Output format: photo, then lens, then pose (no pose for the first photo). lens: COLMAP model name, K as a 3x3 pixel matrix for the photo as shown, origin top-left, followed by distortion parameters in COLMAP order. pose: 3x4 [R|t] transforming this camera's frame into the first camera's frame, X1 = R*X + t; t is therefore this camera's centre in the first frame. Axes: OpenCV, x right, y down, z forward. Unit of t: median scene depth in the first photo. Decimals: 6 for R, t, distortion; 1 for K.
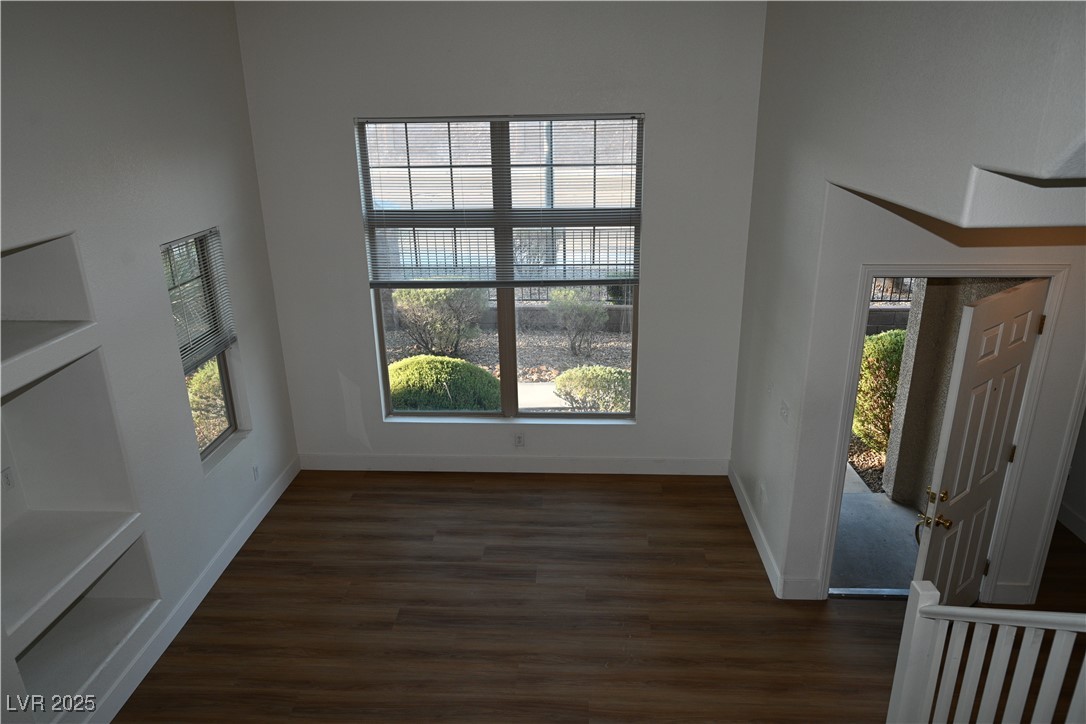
lens RADIAL K [[735.1, 0, 548.8], [0, 735.1, 363.6], [0, 0, 1]] dist [0.007701, 0.002462]
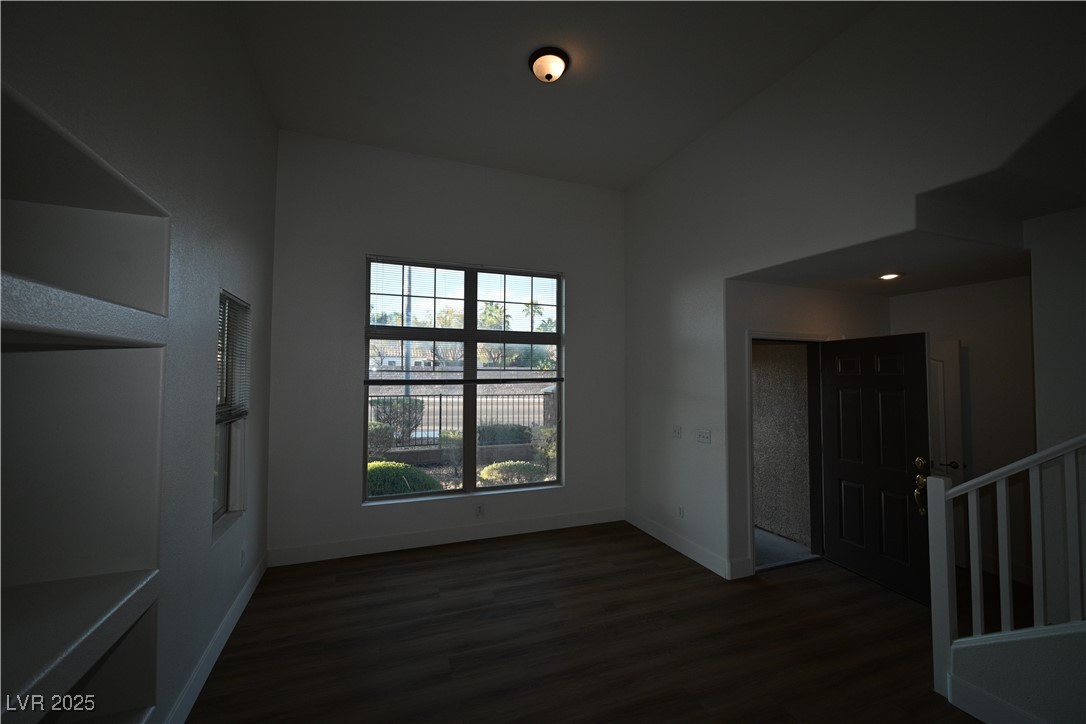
lens RADIAL K [[433.3, 0, 544.2], [0, 433.3, 362.6], [0, 0, 1]] dist [-0.000303, -0.000424]
pose [[0.909301, 0.032648, 0.414855, -0.283027], [0.122853, 0.931423, -0.342575, 0.152538], [-0.397590, 0.362470, 0.842934, 0.276057]]
